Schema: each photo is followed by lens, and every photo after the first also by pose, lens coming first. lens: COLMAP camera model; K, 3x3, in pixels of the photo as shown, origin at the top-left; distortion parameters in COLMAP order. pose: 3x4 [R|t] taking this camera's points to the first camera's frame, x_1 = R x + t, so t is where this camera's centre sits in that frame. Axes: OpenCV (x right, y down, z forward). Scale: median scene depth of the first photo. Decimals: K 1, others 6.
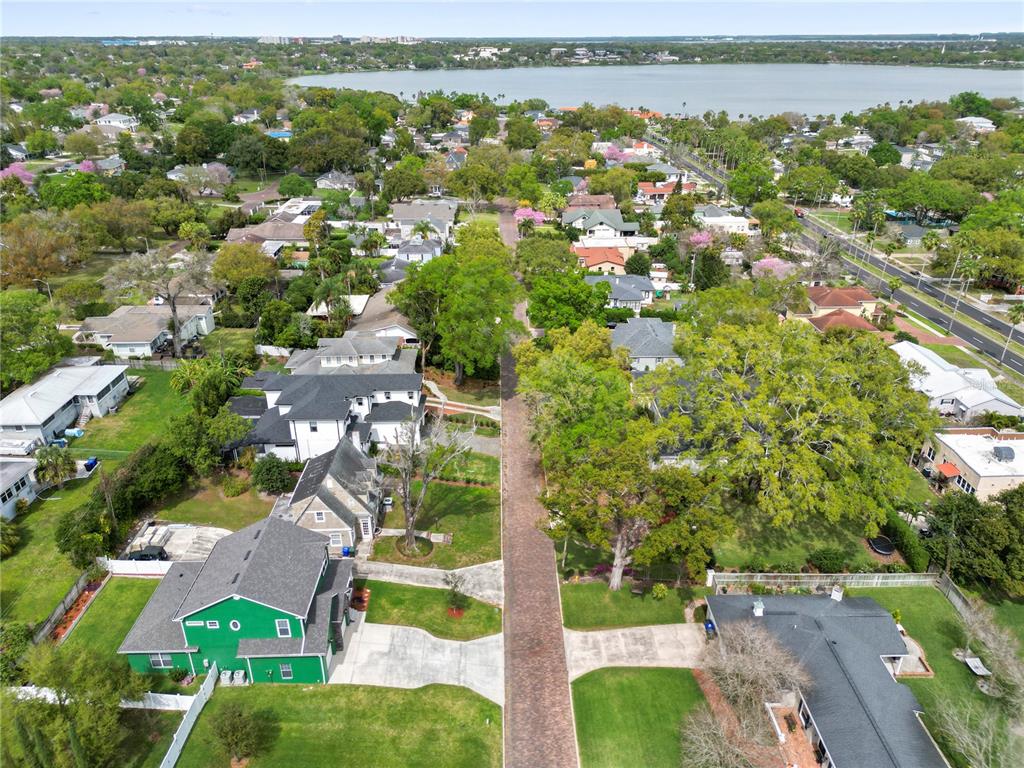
lens RADIAL K [[721.2, 0, 510.0], [0, 721.2, 379.2], [0, 0, 1]] dist [0.066874, -0.062995]
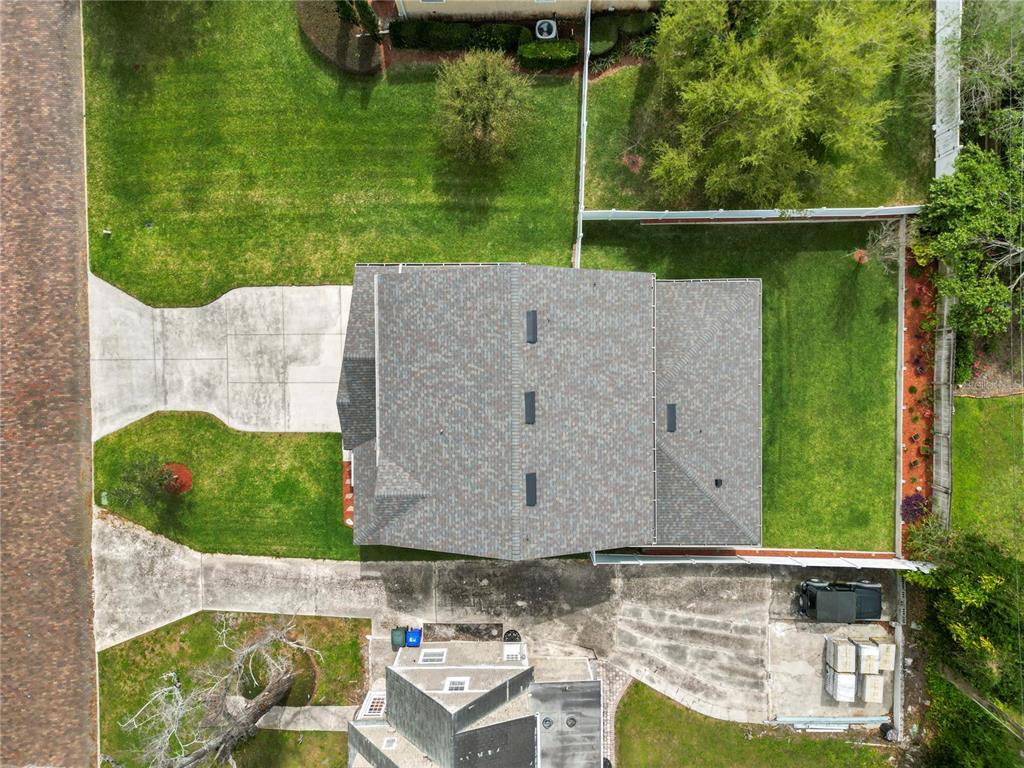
lens RADIAL K [[721.2, 0, 514.1], [0, 721.2, 390.1], [0, 0, 1]] dist [0.066874, -0.062995]
pose [[-0.999888, -0.008436, 0.012333, -0.215759], [0.014806, -0.448167, 0.893827, -0.069478], [-0.002013, 0.893910, 0.448242, 0.490855]]
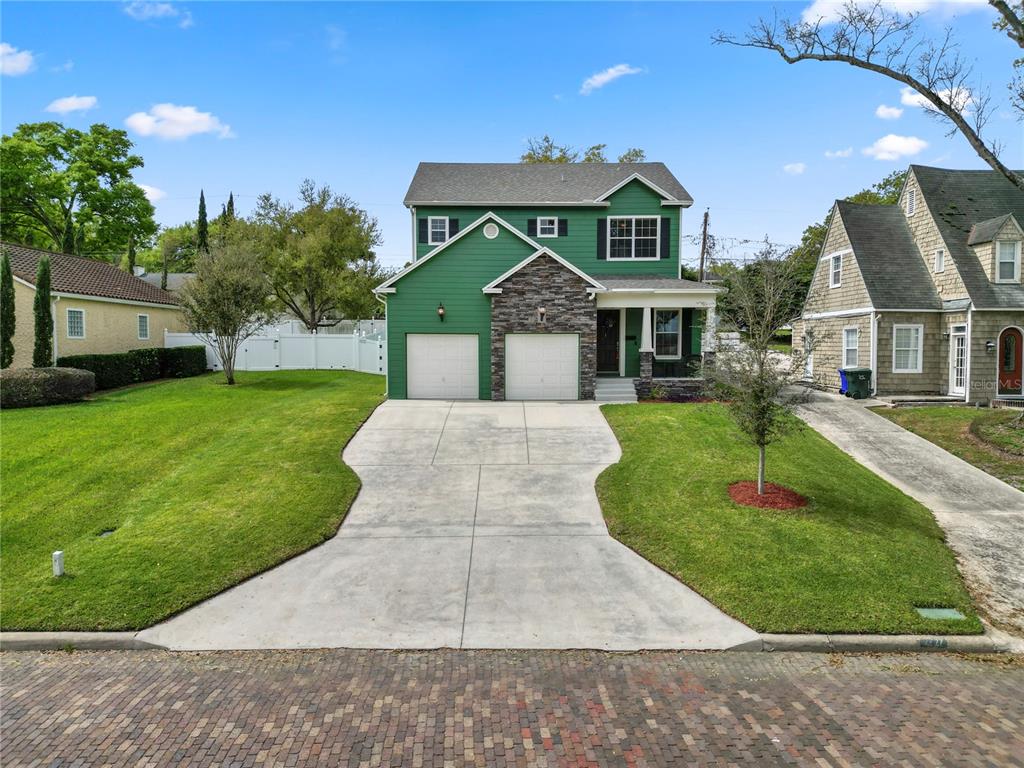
lens RADIAL K [[721.2, 0, 501.6], [0, 721.2, 384.2], [0, 0, 1]] dist [0.066874, -0.062995]
pose [[-0.019158, 0.061978, -0.997894, 0.088945], [-0.437326, 0.897015, 0.064109, 0.212768], [0.899099, 0.437633, 0.009920, 0.626577]]
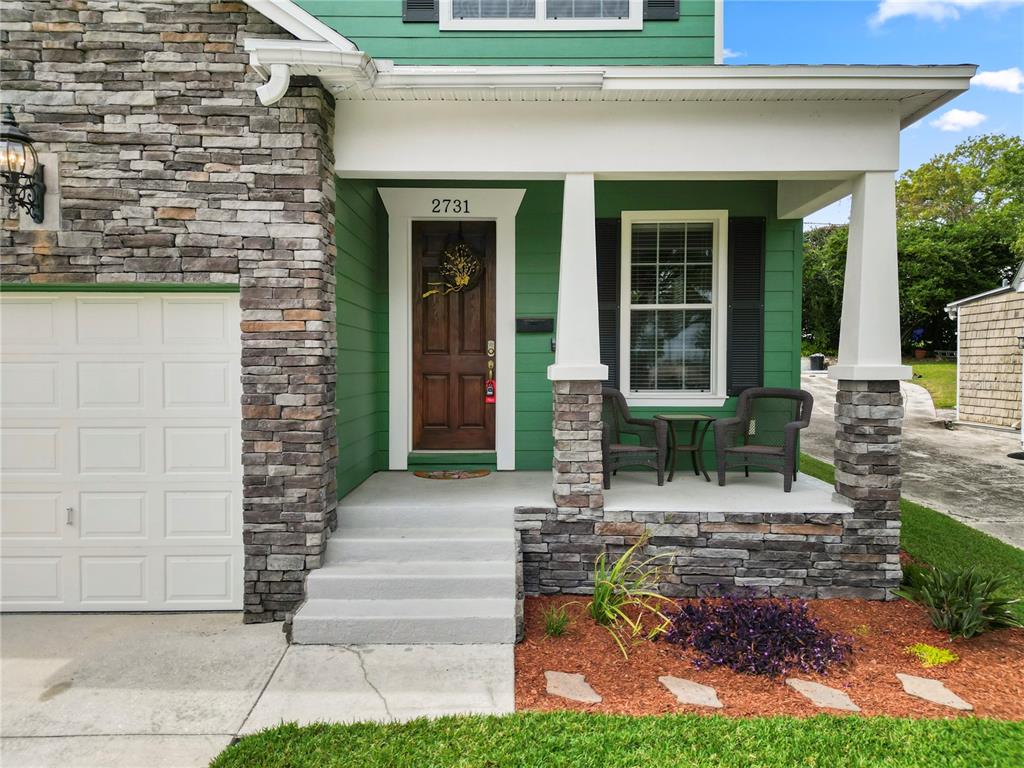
lens RADIAL K [[721.2, 0, 513.4], [0, 721.2, 384.7], [0, 0, 1]] dist [0.066874, -0.062995]
pose [[-0.011645, 0.035295, -0.999309, -0.098222], [-0.438410, 0.898020, 0.036827, 0.198054], [0.898699, 0.438536, 0.005016, 0.662877]]
